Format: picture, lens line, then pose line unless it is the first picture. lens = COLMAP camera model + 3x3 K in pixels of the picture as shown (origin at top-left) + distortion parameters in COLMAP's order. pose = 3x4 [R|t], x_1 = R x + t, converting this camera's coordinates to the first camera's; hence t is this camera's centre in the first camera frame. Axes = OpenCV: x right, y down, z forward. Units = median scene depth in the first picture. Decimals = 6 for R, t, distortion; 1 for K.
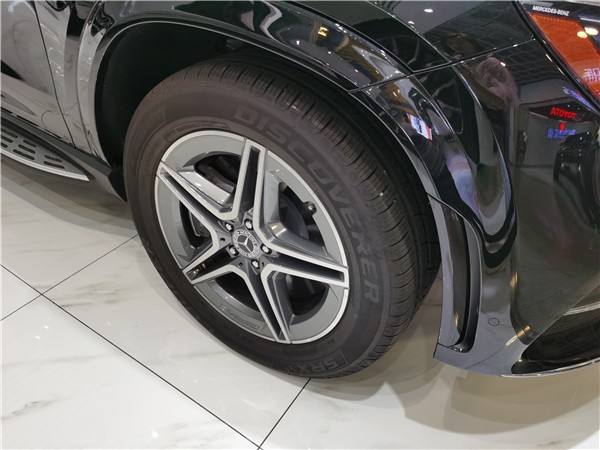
lens RADIAL K [[467.5, 0, 303.5], [0, 467.5, 228.6], [0, 0, 1]] dist [0.084479, -0.131335]
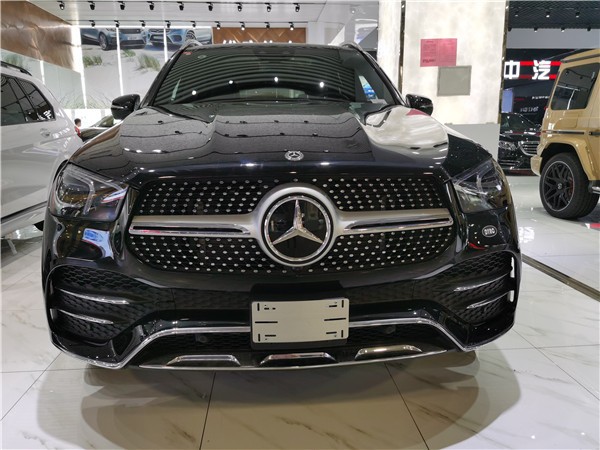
lens RADIAL K [[467.5, 0, 303.5], [0, 467.5, 228.6], [0, 0, 1]] dist [0.084479, -0.131335]
pose [[0.621756, 0.108870, -0.775607, 1.968189], [-0.446676, 0.862743, -0.236972, -0.082475], [0.643351, 0.493783, 0.585045, 0.200856]]
